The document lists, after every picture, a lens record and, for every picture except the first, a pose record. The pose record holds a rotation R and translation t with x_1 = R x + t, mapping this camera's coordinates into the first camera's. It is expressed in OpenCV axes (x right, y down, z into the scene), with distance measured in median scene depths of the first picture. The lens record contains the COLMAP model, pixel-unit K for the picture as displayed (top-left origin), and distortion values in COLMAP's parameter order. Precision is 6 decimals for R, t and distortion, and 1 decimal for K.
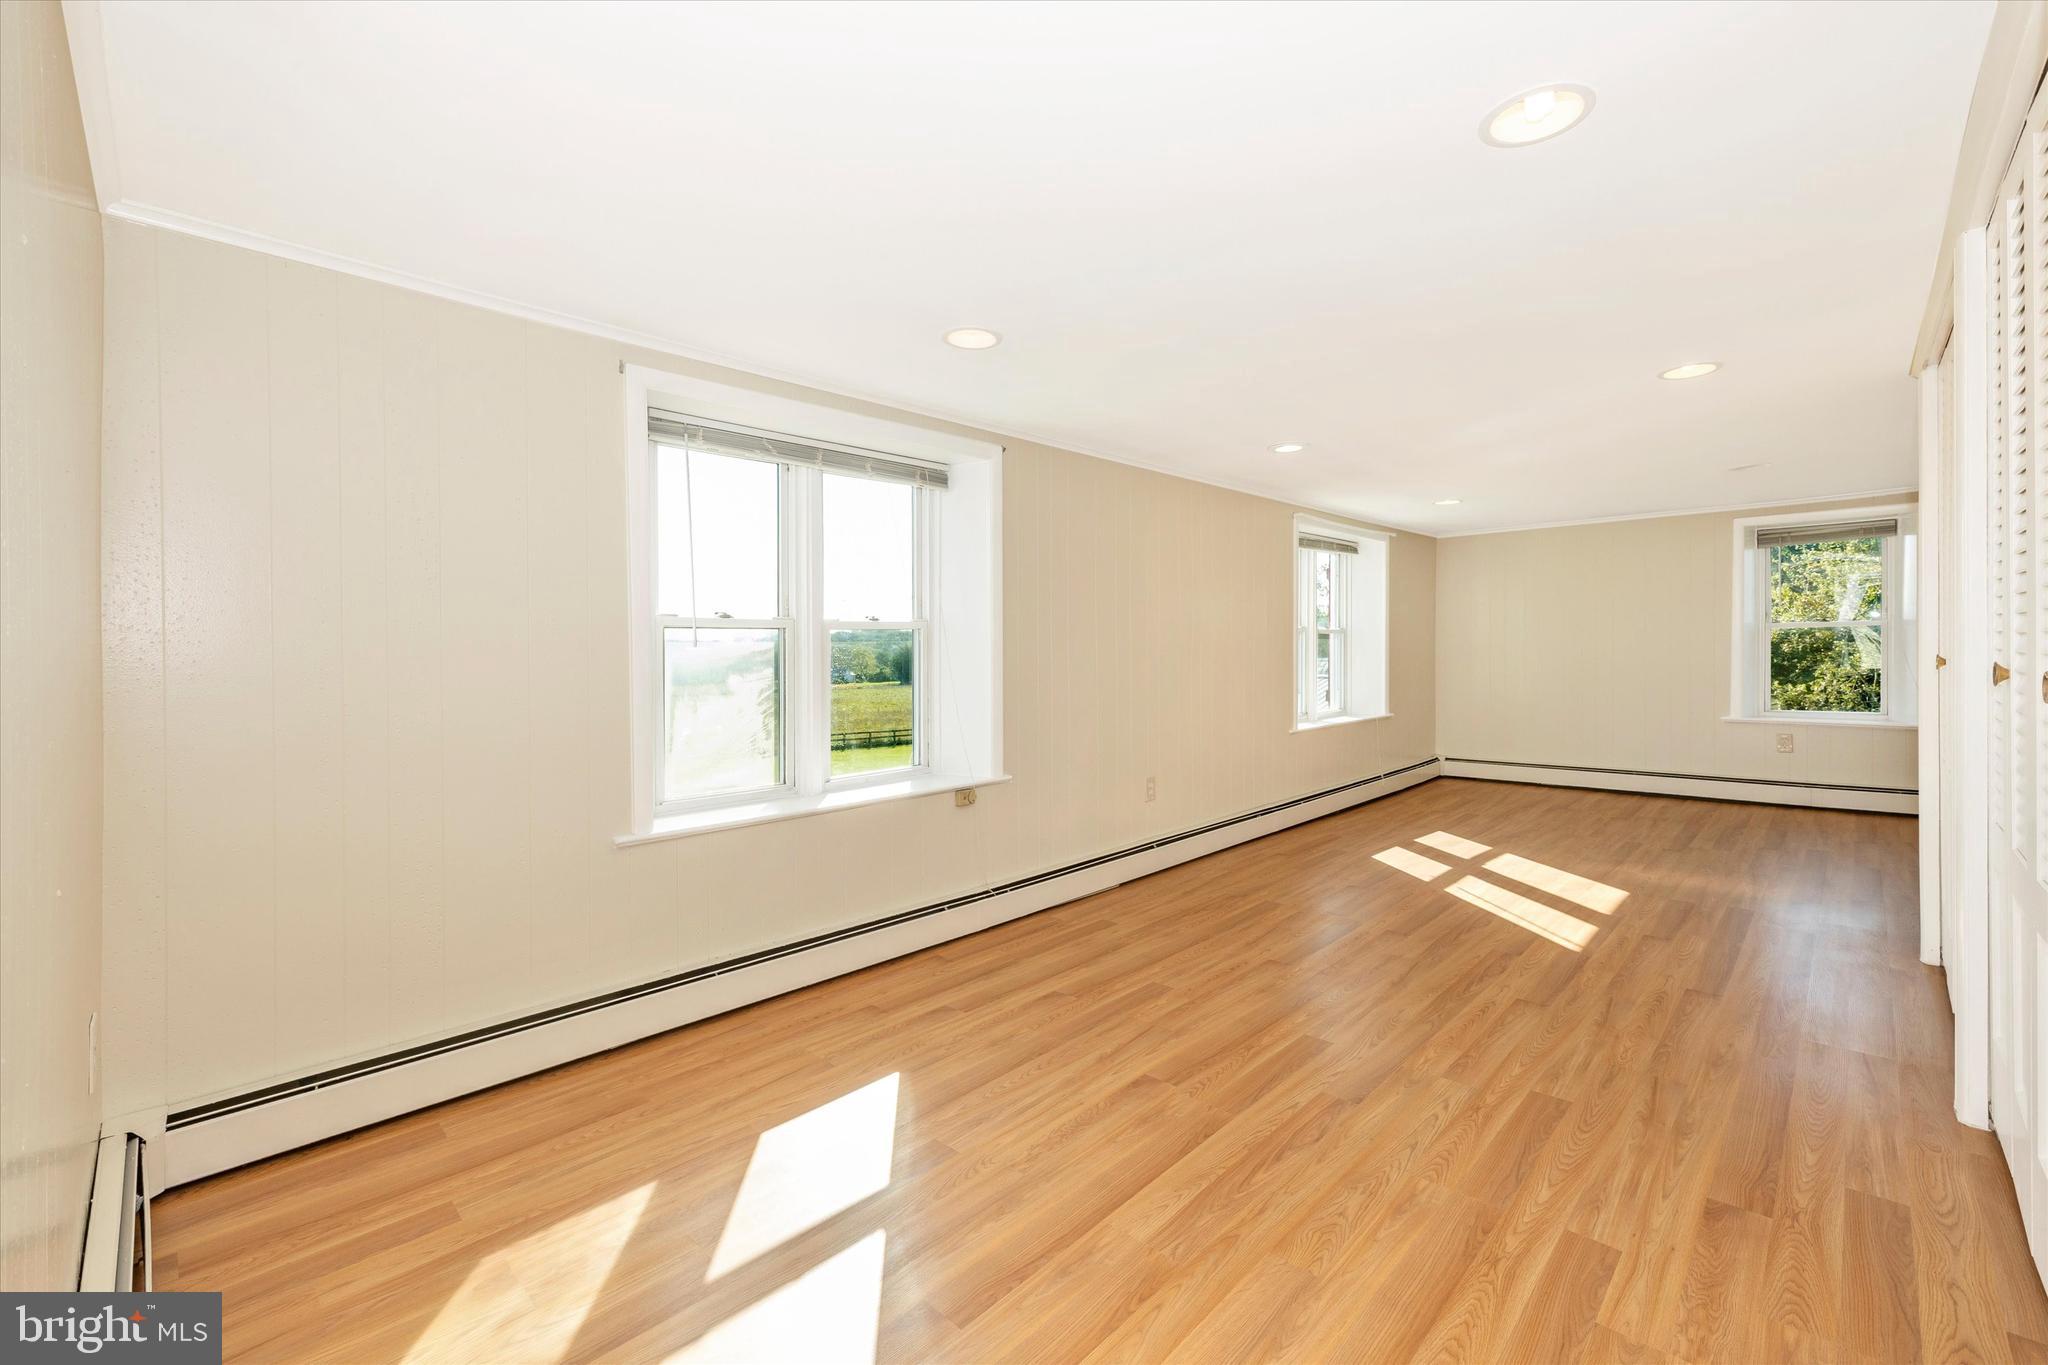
lens RADIAL K [[851.8, 0, 992.8], [0, 851.8, 654.0], [0, 0, 1]] dist [-0.000896, -0.000314]
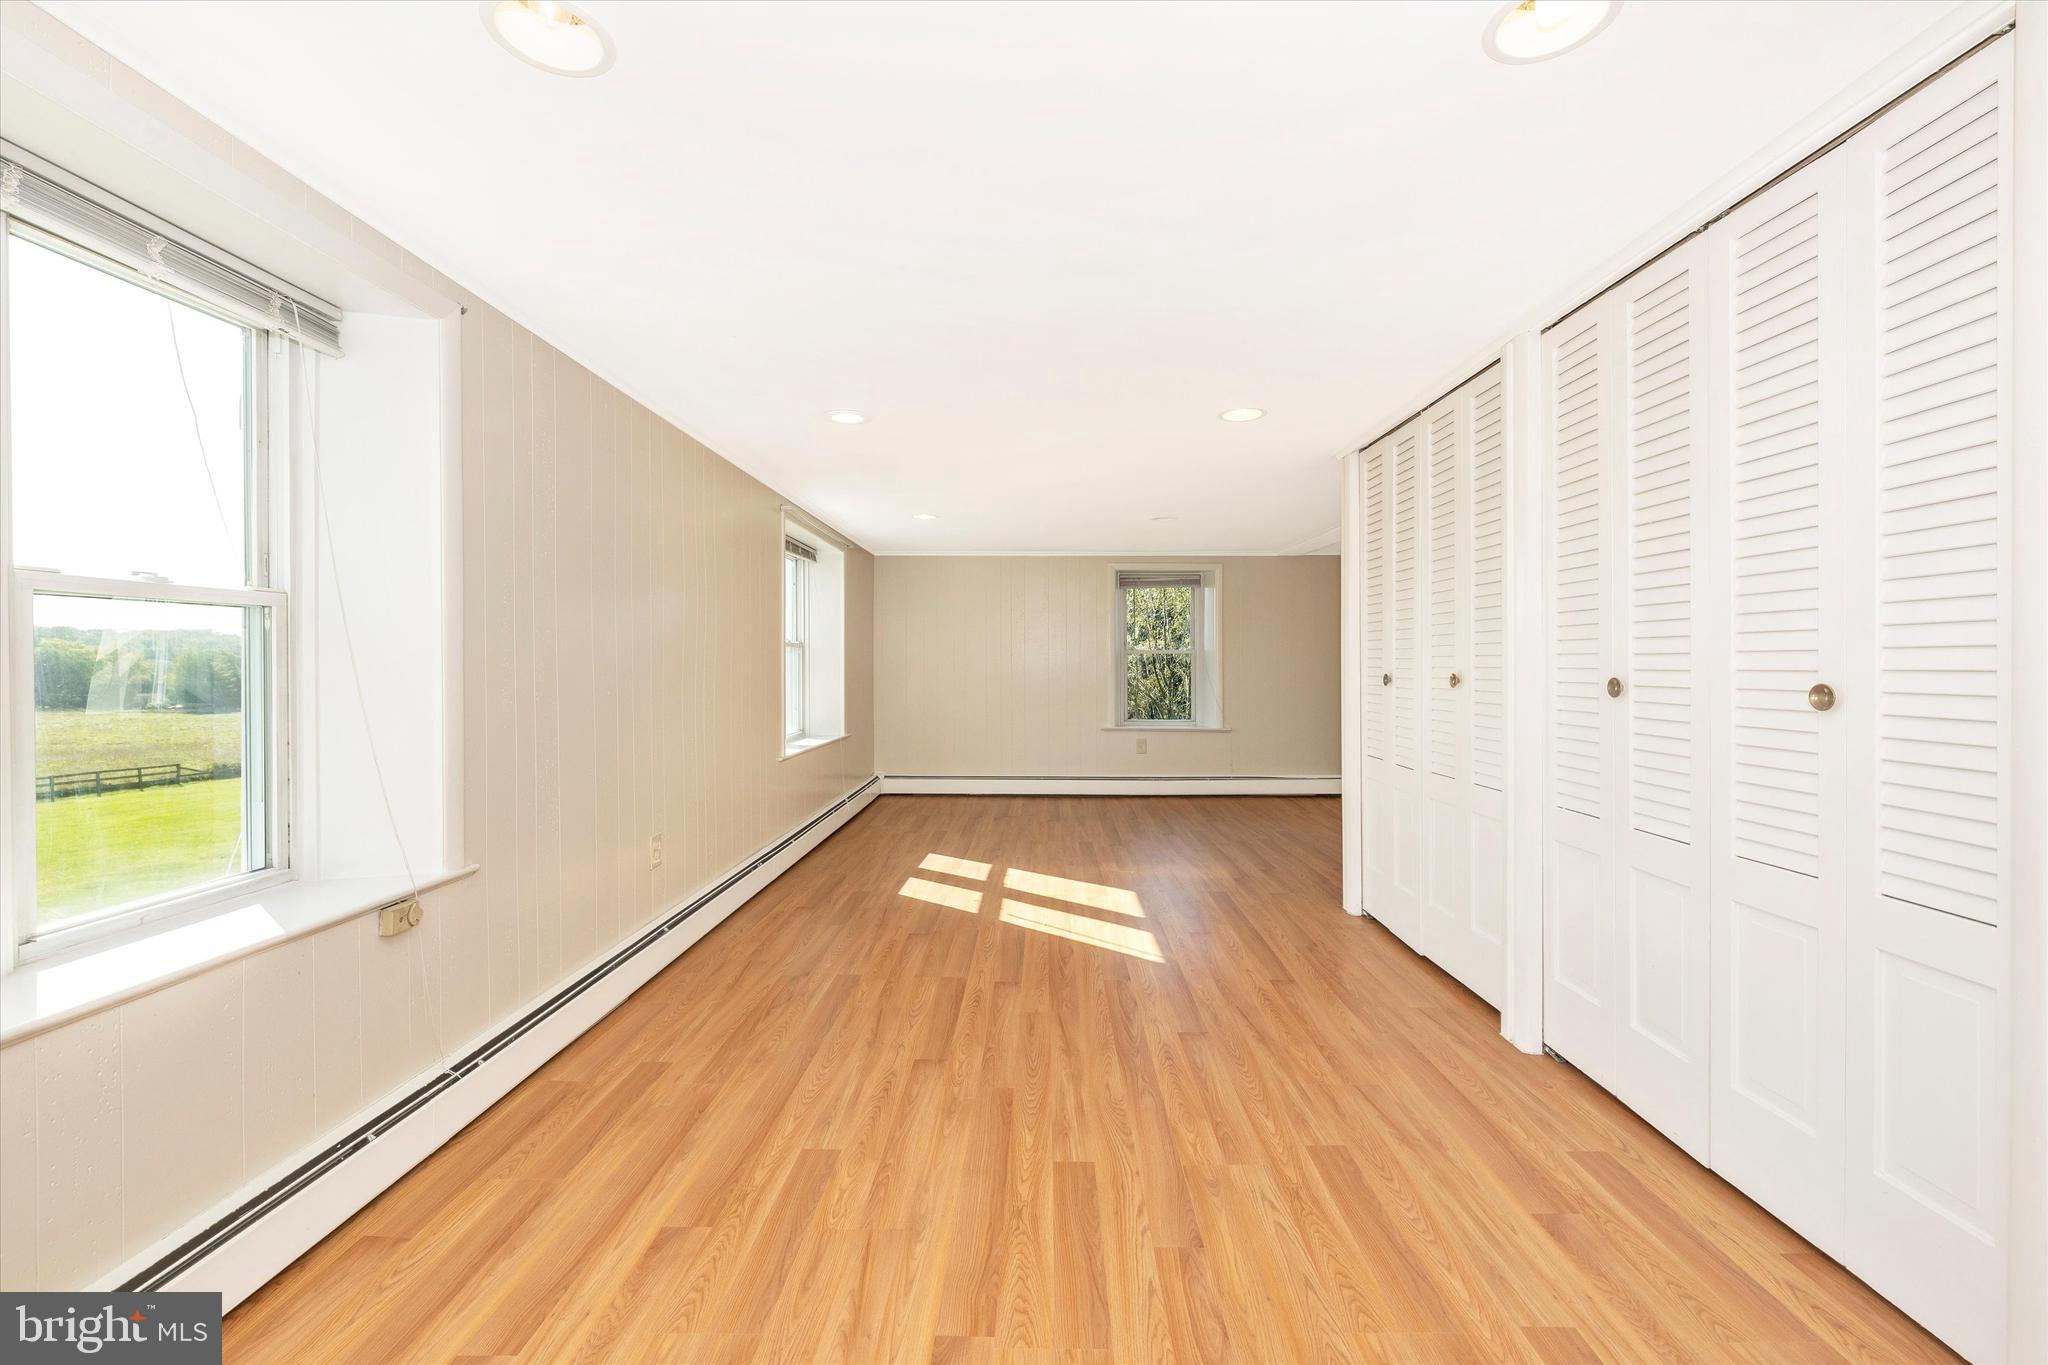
lens RADIAL K [[874.7, 0, 1024.0], [0, 874.7, 682.5], [0, 0, 1]] dist [0.001348, 0.000119]
pose [[0.715759, 0.004997, 0.698330, -0.169587], [-0.012648, 0.999903, 0.005809, 0.011299], [-0.698233, -0.012991, 0.715753, 0.389277]]
